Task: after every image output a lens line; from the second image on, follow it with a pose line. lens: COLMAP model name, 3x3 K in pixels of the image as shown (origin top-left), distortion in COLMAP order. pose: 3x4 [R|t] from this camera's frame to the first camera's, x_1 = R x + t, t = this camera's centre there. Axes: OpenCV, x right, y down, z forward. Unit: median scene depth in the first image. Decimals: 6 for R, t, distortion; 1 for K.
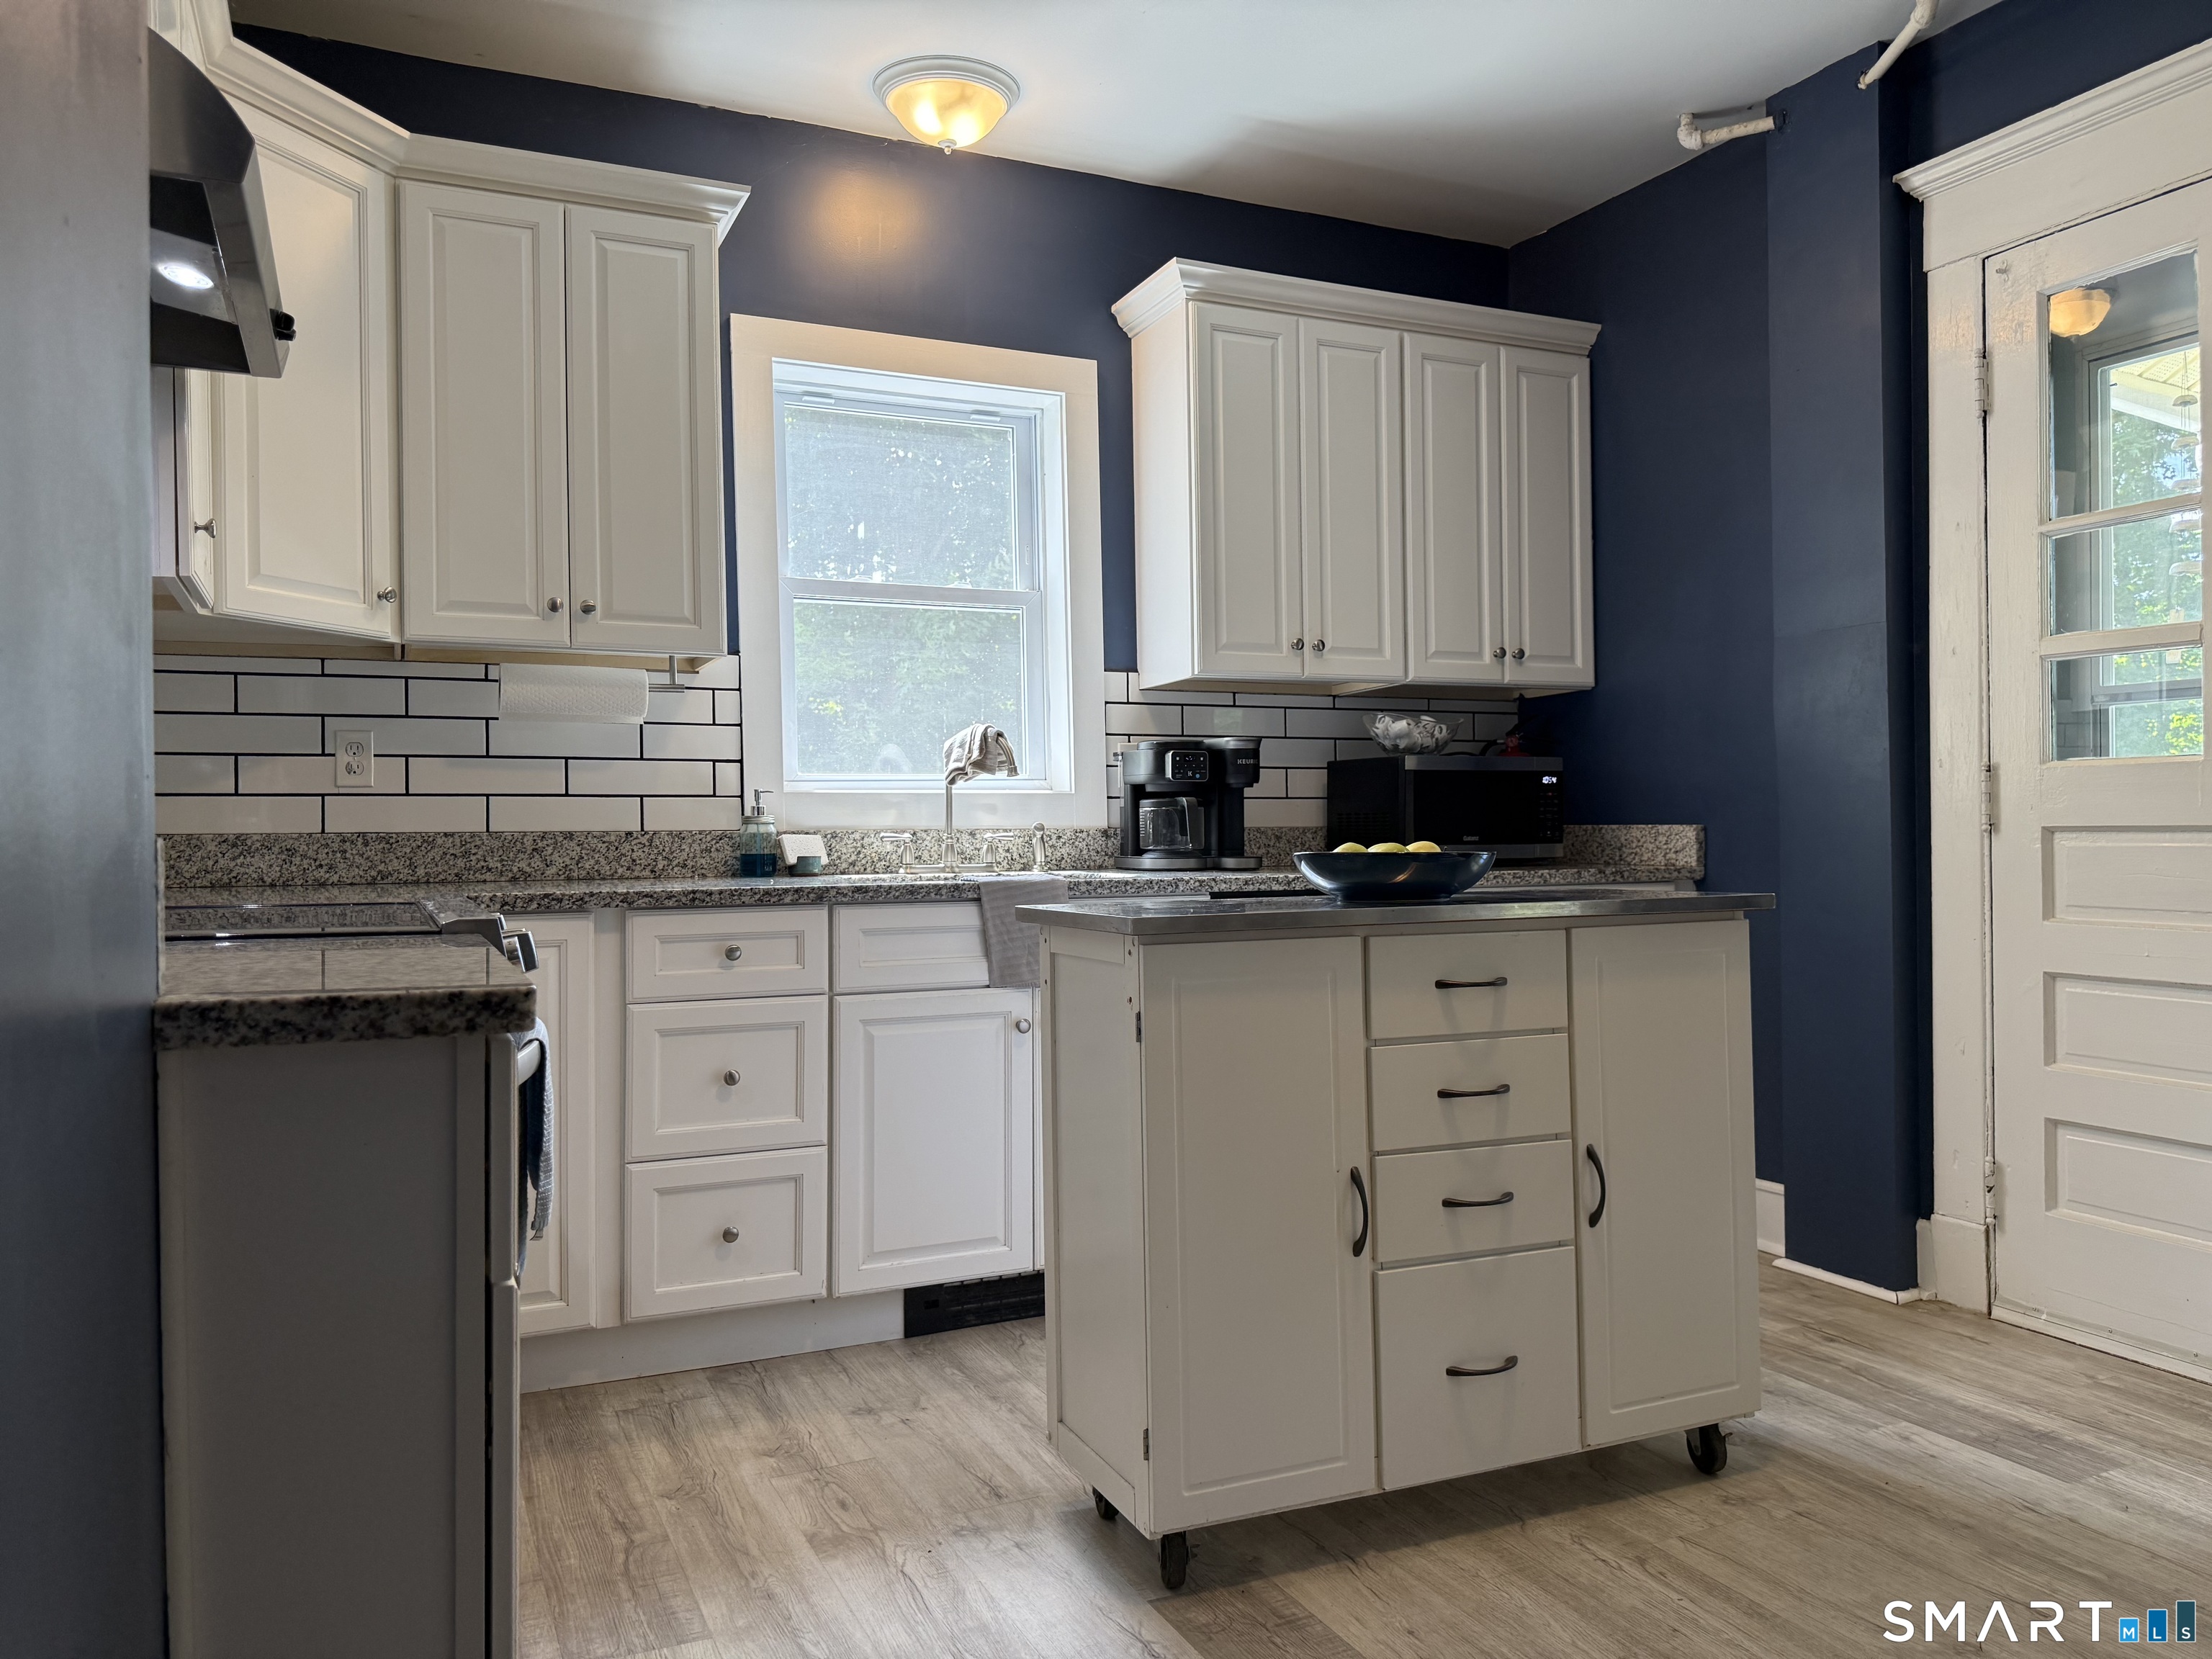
lens RADIAL K [[1572.0, 0, 1106.0], [0, 1572.0, 829.5], [0, 0, 1]] dist [0.153897, -0.248561]
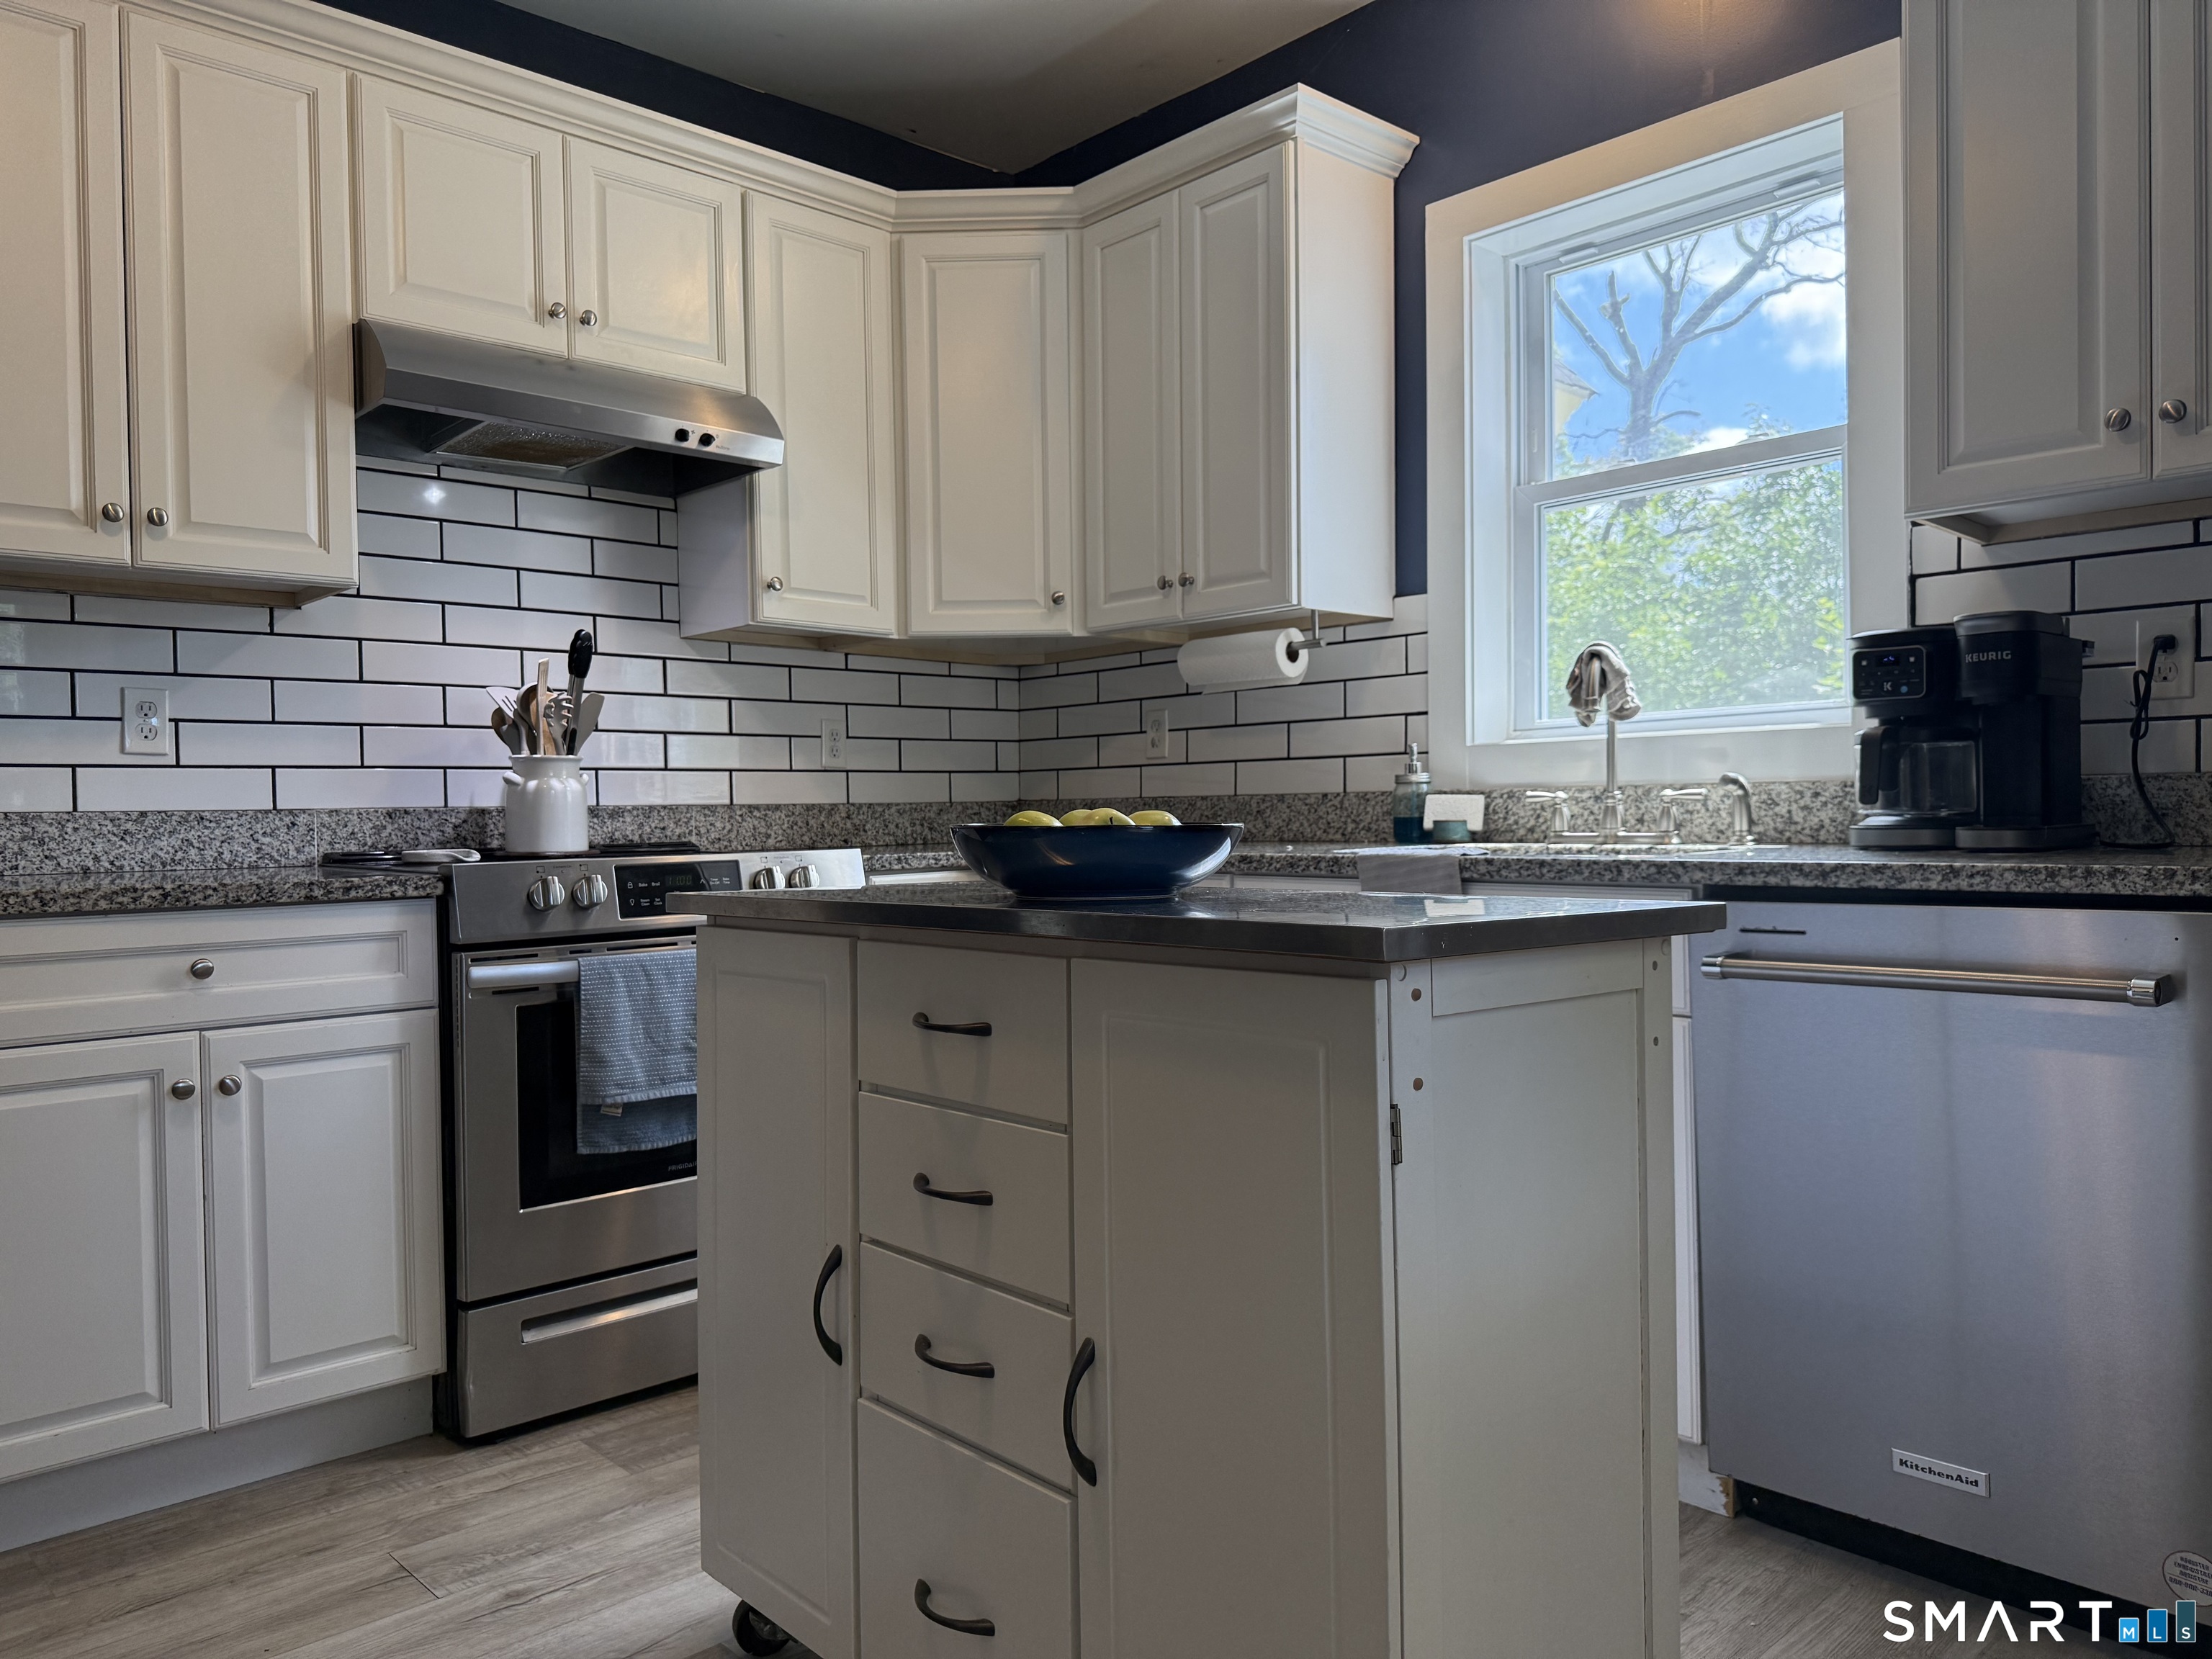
lens RADIAL K [[1572.0, 0, 1106.0], [0, 1572.0, 829.5], [0, 0, 1]] dist [0.153897, -0.248561]
pose [[0.315752, 0.013937, -0.948739, 0.580045], [0.014595, 0.999702, 0.019543, 0.002565], [0.948730, -0.020018, 0.315454, 0.569228]]
